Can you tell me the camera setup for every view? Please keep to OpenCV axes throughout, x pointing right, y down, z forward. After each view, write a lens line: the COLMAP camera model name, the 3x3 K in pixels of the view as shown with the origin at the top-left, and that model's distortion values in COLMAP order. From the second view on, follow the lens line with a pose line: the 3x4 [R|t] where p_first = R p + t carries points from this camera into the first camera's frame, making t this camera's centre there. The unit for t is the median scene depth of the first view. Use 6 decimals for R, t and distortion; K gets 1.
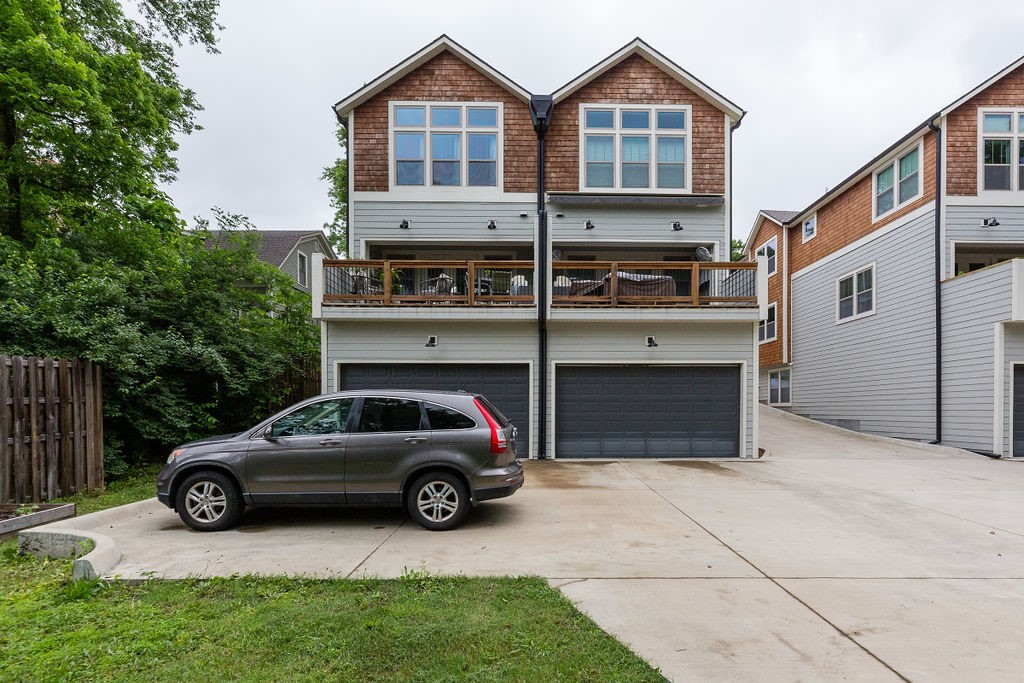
lens RADIAL K [[461.0, 0, 513.8], [0, 461.0, 415.3], [0, 0, 1]] dist [0.000004, 0.000190]
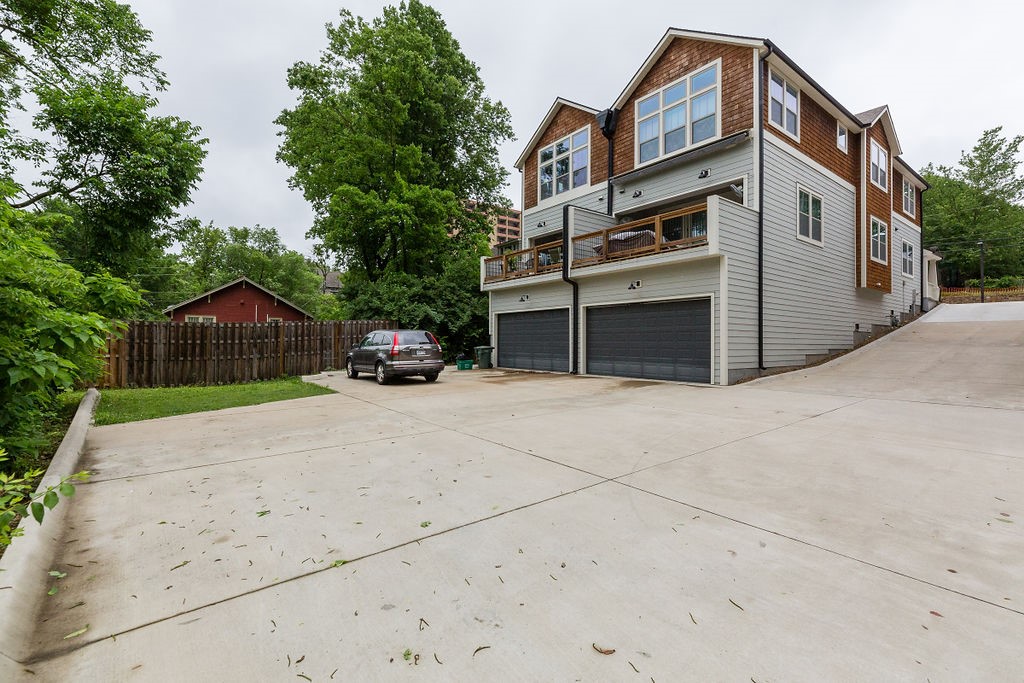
lens RADIAL K [[450.1, 0, 513.5], [0, 450.1, 335.7], [0, 0, 1]] dist [-0.000207, -0.000062]
pose [[0.594192, -0.006715, -0.804295, 0.953099], [-0.017294, 0.999627, -0.021122, 0.010008], [0.804137, 0.026460, 0.593855, -0.001192]]
